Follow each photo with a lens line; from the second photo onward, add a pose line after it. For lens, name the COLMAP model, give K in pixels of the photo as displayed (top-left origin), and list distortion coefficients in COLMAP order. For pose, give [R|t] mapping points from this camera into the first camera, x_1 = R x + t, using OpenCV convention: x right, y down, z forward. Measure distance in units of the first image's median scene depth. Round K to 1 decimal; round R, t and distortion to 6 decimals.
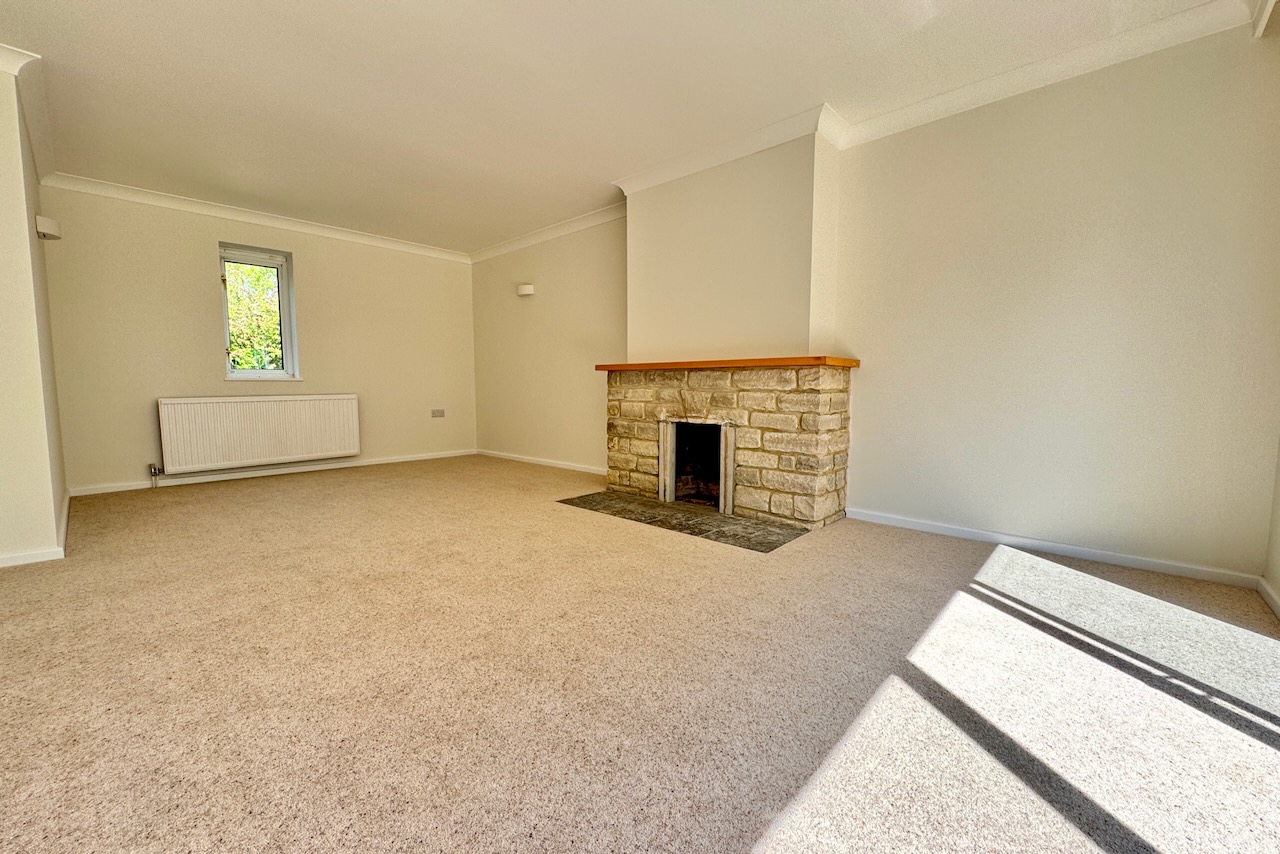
lens RADIAL K [[513.2, 0, 639.8], [0, 513.2, 424.7], [0, 0, 1]] dist [0.000479, 0.000139]
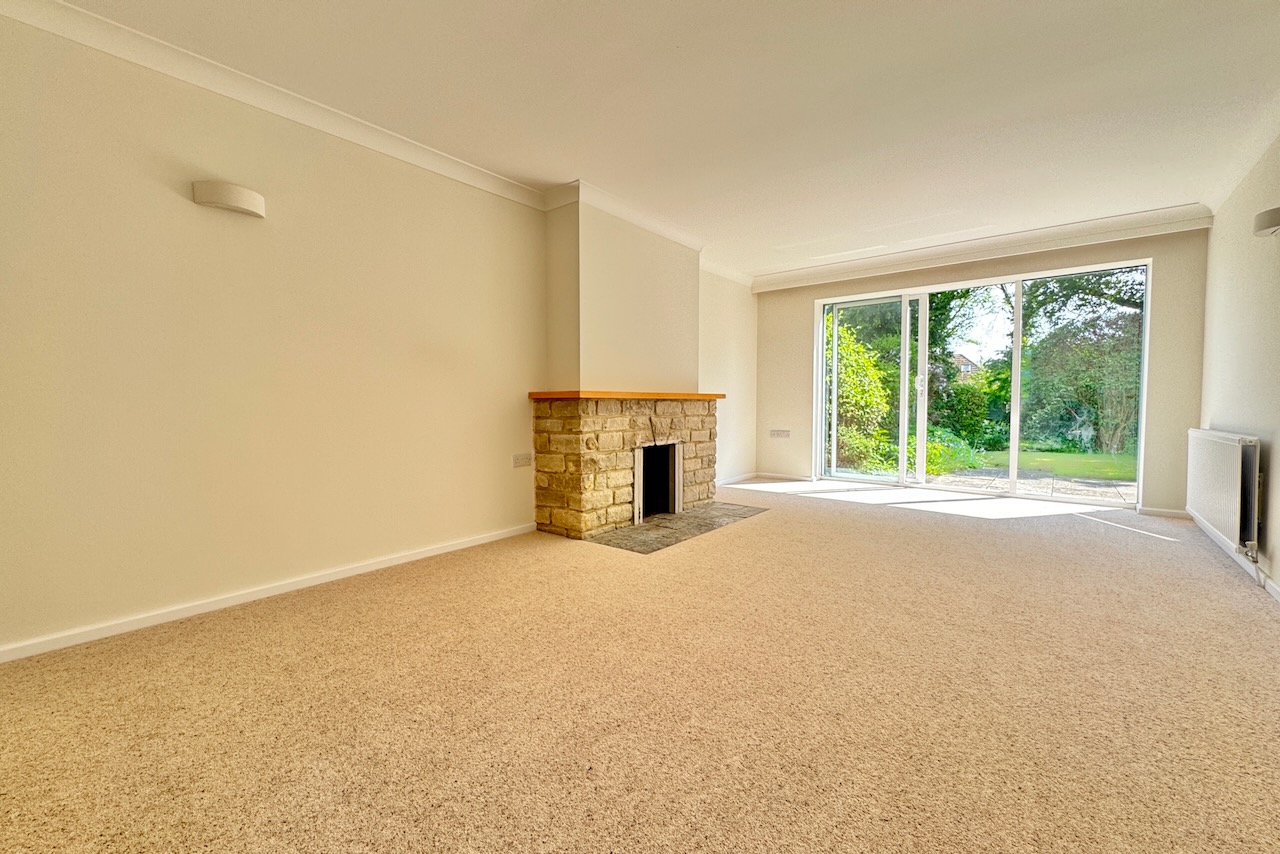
lens RADIAL K [[513.2, 0, 640.2], [0, 513.2, 424.7], [0, 0, 1]] dist [0.000479, 0.000139]
pose [[-0.060643, -0.034780, 0.997553, -1.056088], [0.088984, 0.995225, 0.040109, -0.100324], [-0.994185, 0.091199, -0.057258, 1.110036]]
